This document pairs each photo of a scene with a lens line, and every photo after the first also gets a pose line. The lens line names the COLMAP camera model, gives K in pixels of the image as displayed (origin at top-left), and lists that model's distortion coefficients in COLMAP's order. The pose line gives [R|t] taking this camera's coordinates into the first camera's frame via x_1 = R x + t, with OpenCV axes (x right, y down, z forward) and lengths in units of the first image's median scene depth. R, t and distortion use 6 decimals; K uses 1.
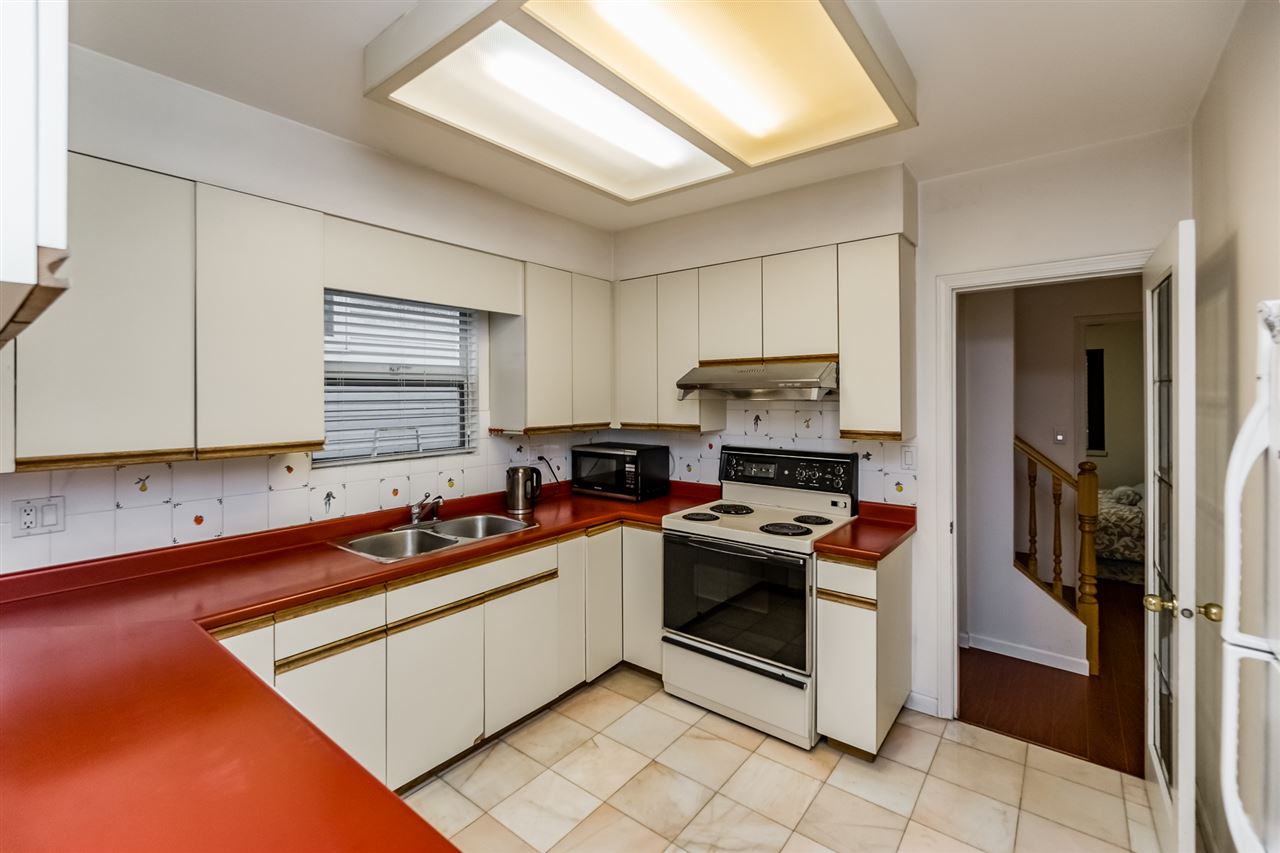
lens RADIAL K [[558.0, 0, 626.8], [0, 558.0, 399.9], [0, 0, 1]] dist [-0.003760, 0.000343]
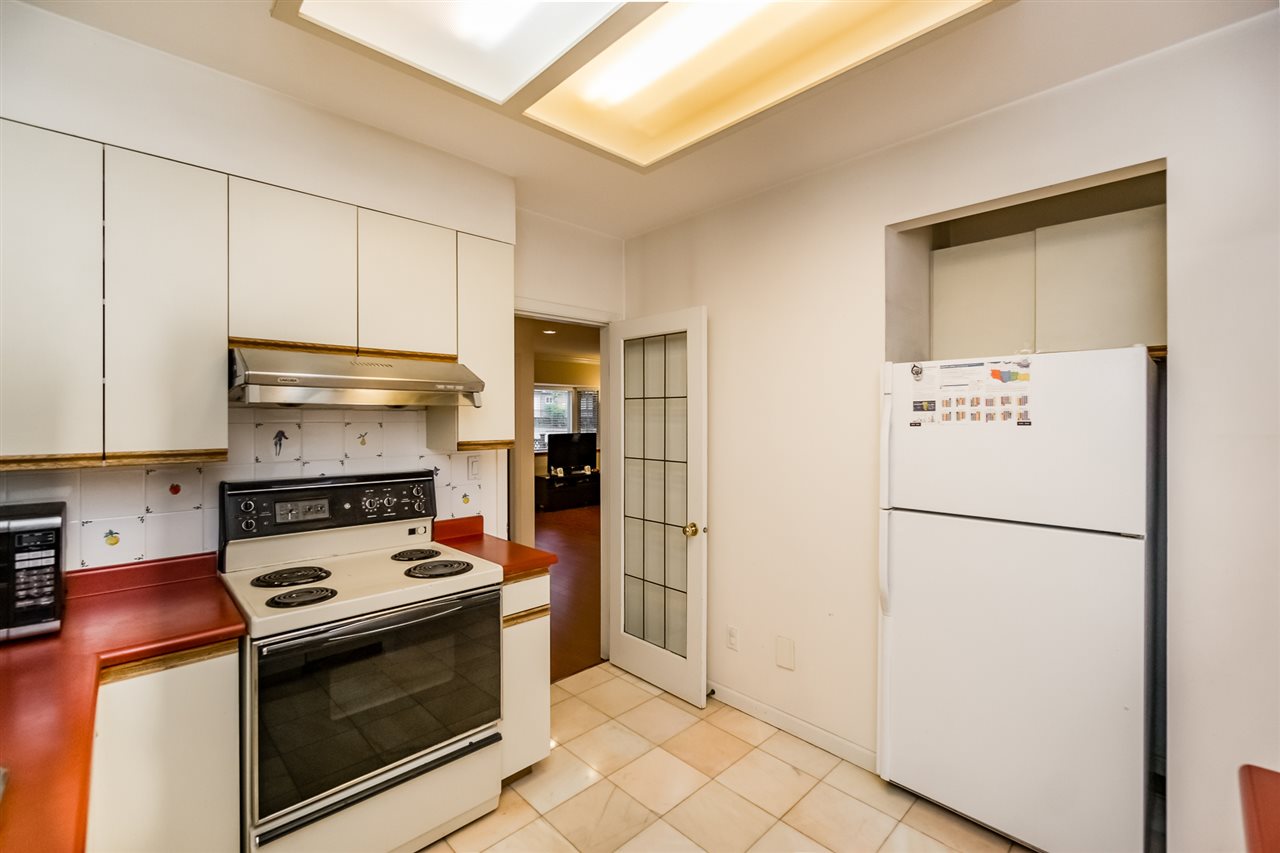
lens RADIAL K [[558.0, 0, 635.9], [0, 558.0, 421.5], [0, 0, 1]] dist [-0.003760, 0.000343]
pose [[0.108625, -0.000785, 0.994082, -0.448171], [0.007390, 0.999973, -0.000017, 0.022880], [-0.994055, 0.007348, 0.108628, 0.596019]]
